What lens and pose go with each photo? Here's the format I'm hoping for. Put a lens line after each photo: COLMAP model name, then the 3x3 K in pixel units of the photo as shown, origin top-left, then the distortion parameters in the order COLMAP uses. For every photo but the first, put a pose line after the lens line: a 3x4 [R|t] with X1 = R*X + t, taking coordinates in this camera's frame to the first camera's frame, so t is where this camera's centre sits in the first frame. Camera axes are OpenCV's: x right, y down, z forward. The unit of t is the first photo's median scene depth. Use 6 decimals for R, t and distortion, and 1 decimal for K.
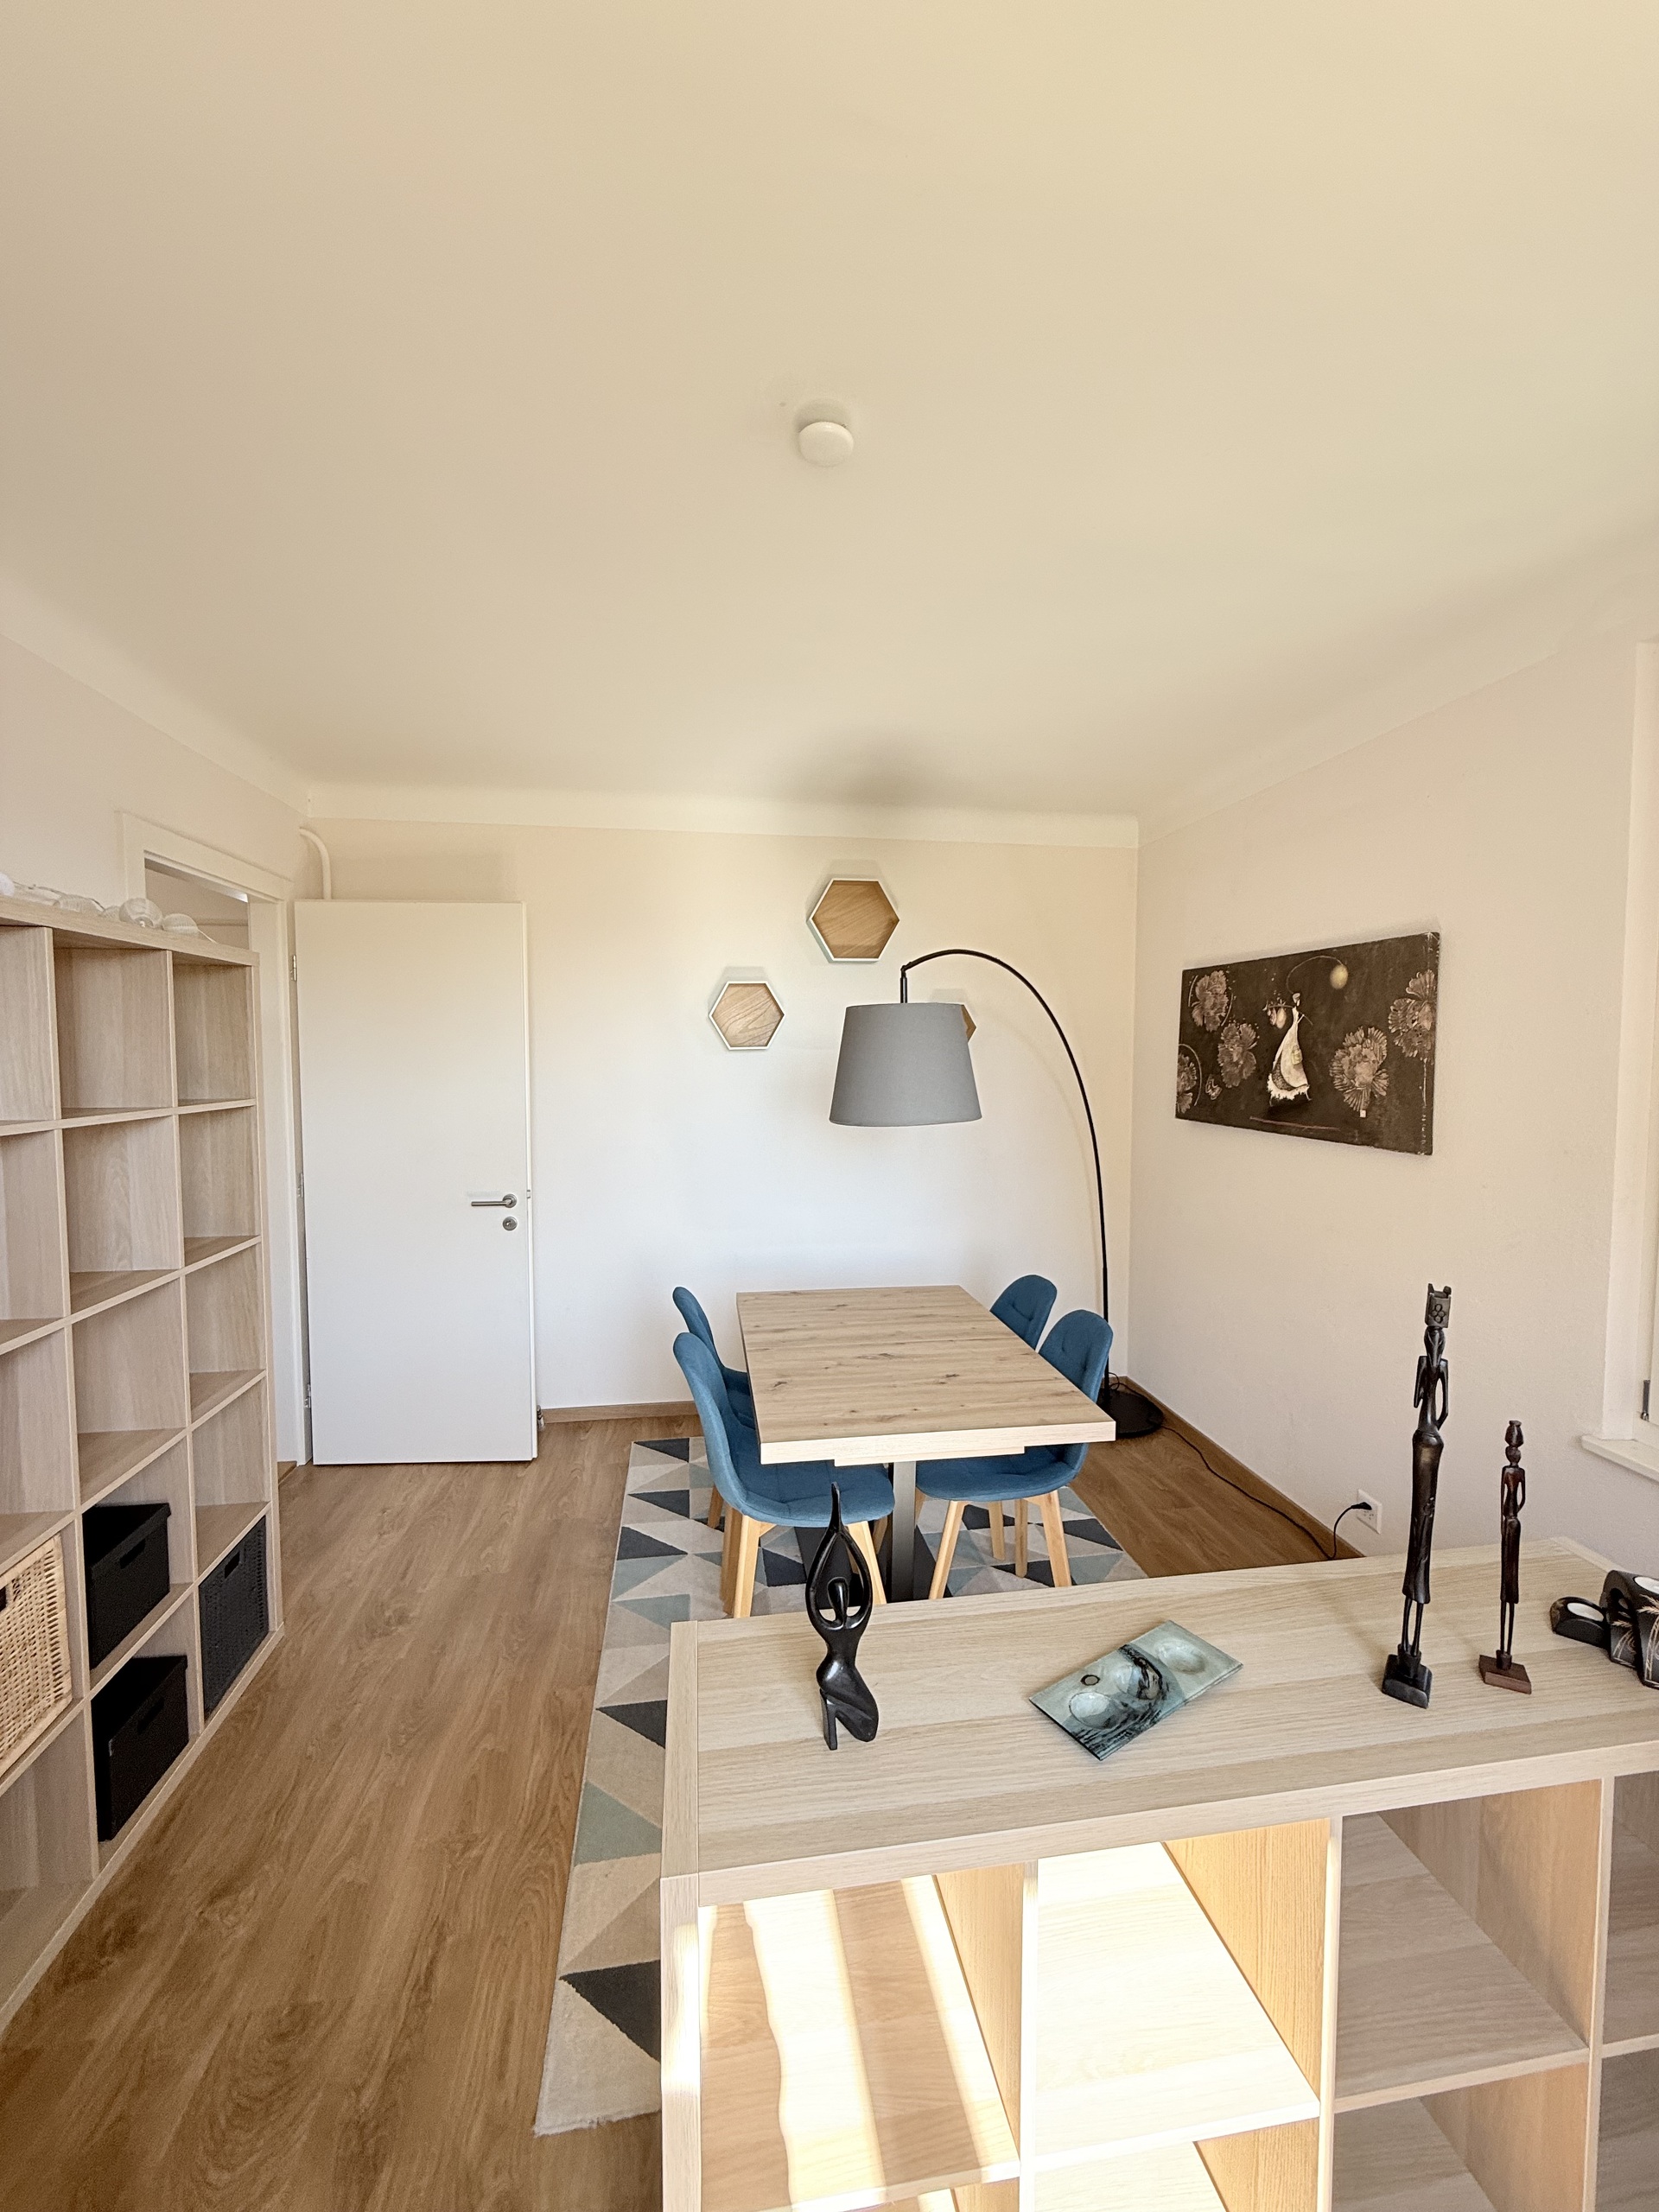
lens RADIAL K [[881.7, 0, 828.8], [0, 881.7, 1112.1], [0, 0, 1]] dist [0.002085, -0.000003]
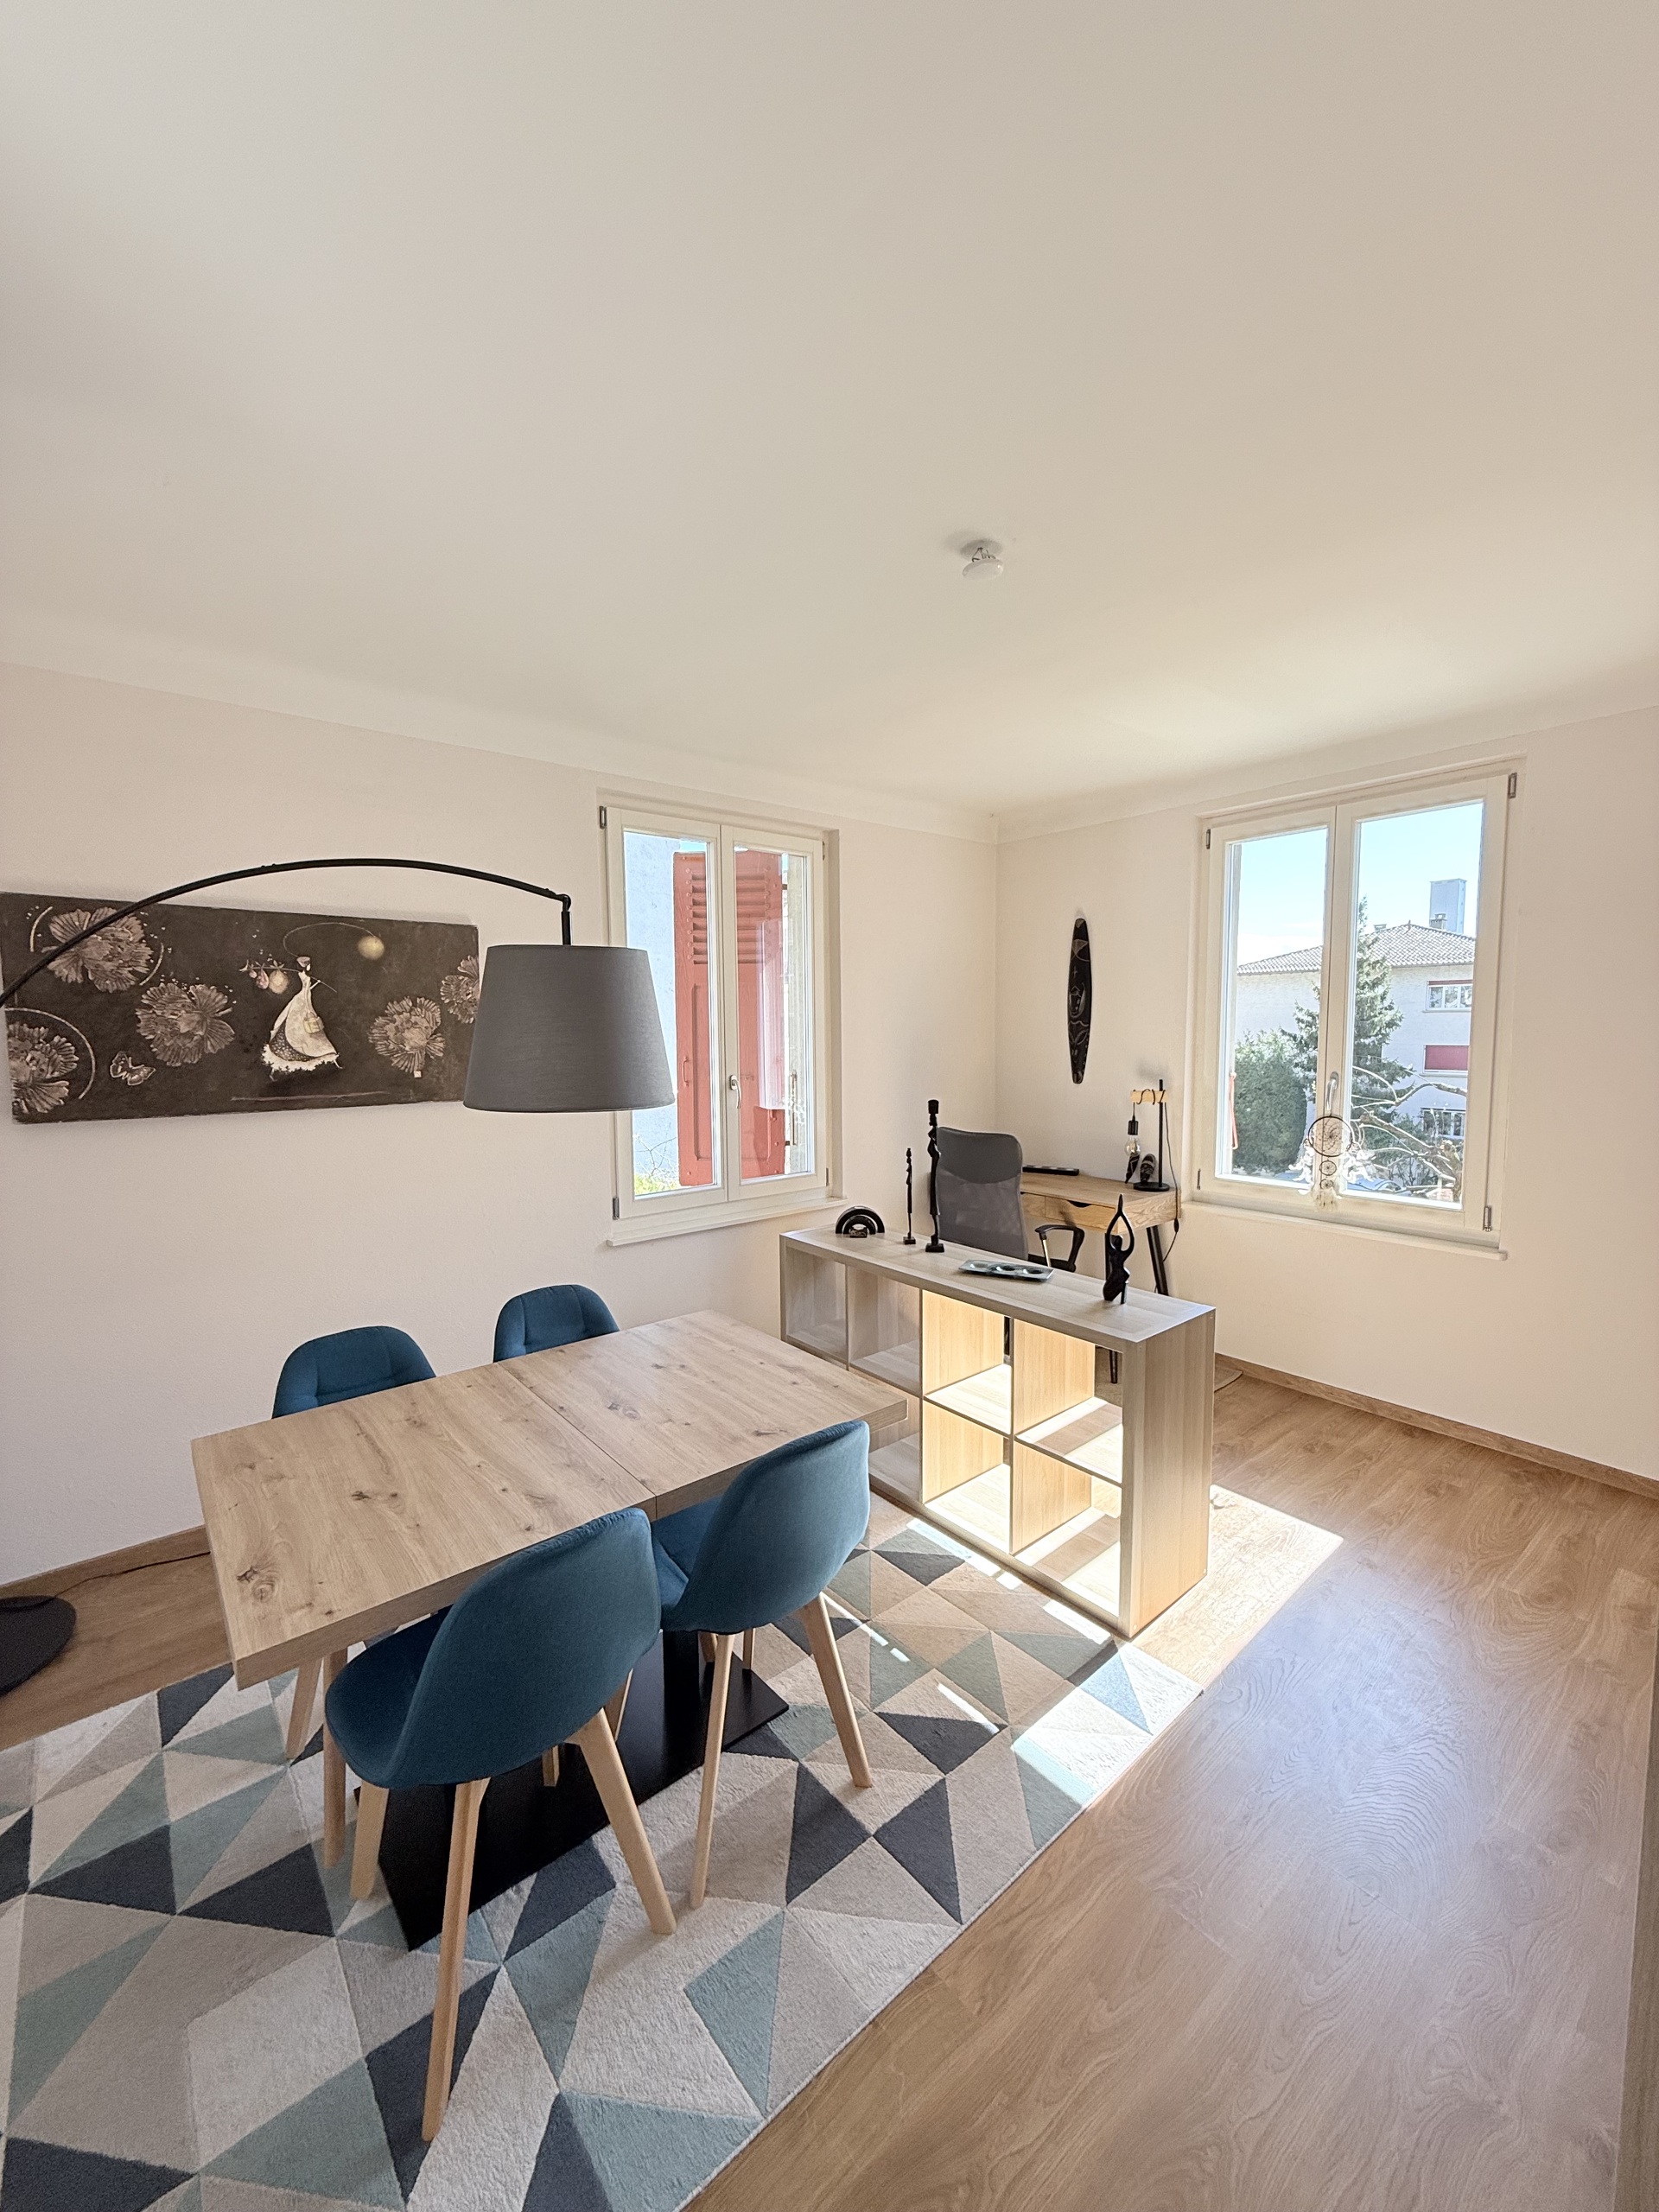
lens RADIAL K [[881.7, 0, 834.1], [0, 881.7, 1102.0], [0, 0, 1]] dist [0.002085, -0.000003]
pose [[-0.515331, -0.072071, 0.853956, -0.569810], [0.067248, 0.989984, 0.124133, -0.060212], [-0.854349, 0.121396, -0.505323, 1.006247]]
